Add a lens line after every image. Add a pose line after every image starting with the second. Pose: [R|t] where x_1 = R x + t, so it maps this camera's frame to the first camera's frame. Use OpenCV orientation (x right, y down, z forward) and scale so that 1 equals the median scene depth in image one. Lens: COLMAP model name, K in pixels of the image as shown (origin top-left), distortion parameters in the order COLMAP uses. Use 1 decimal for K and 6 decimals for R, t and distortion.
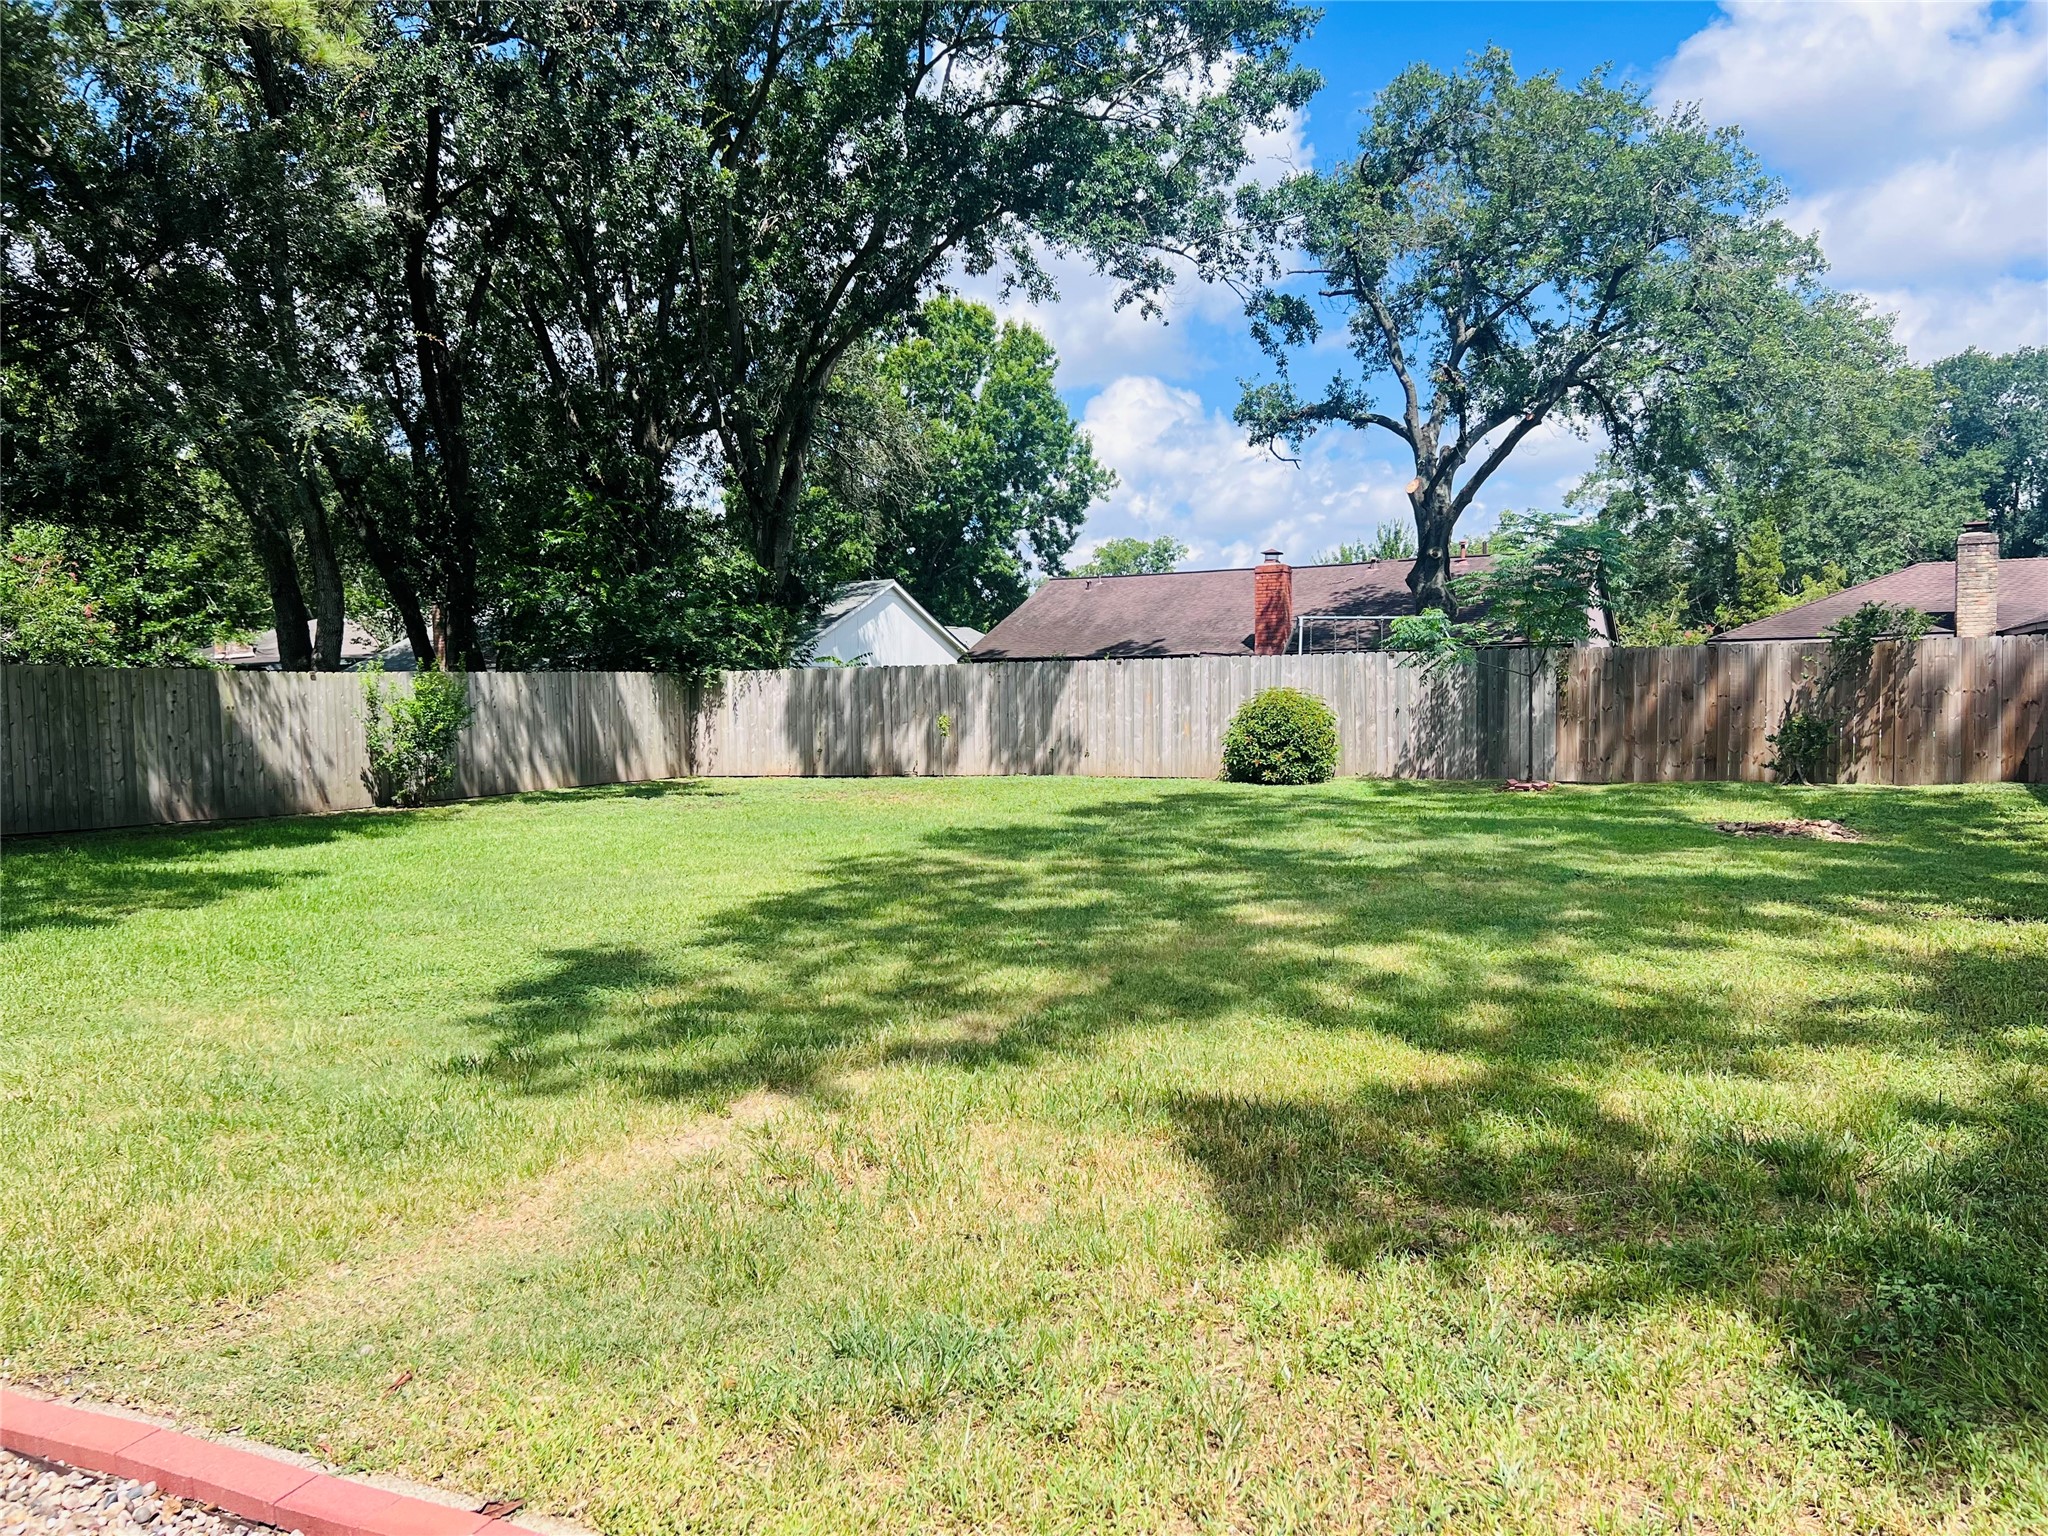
lens RADIAL K [[1541.6, 0, 1015.4], [0, 1541.6, 763.8], [0, 0, 1]] dist [0.084853, -0.090733]
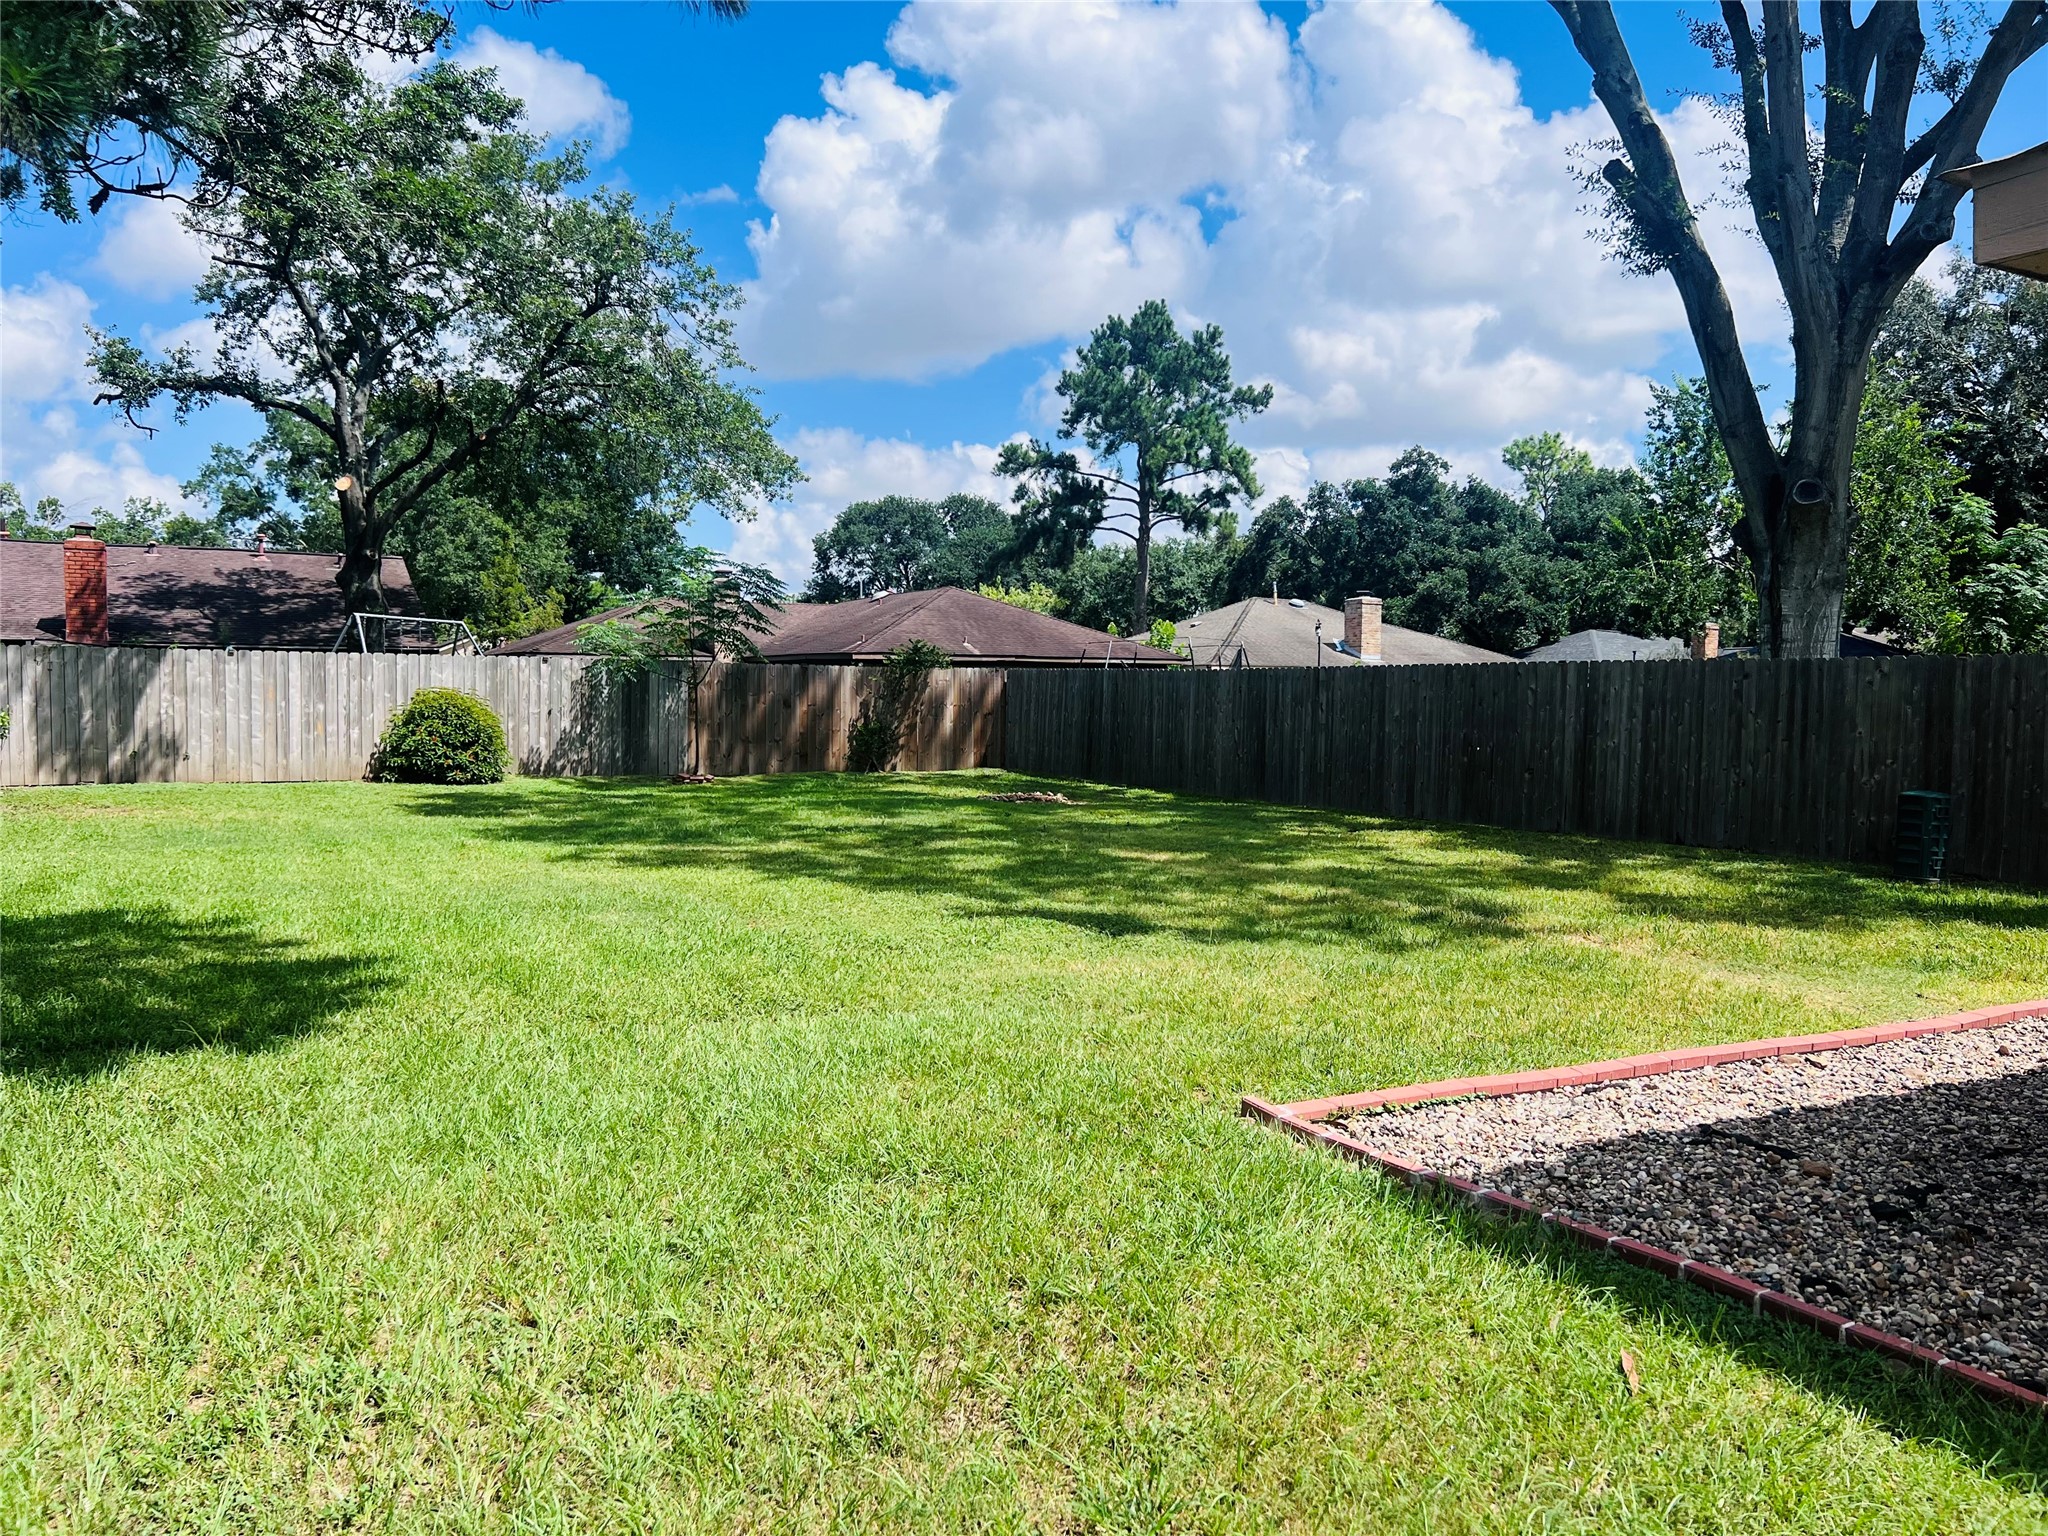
lens RADIAL K [[1541.6, 0, 1032.3], [0, 1541.6, 767.5], [0, 0, 1]] dist [0.084853, -0.090733]
pose [[0.577726, -0.016181, 0.816070, -0.388649], [0.016698, 0.999829, 0.008003, 0.000322], [-0.816060, 0.009003, 0.577897, 0.094002]]
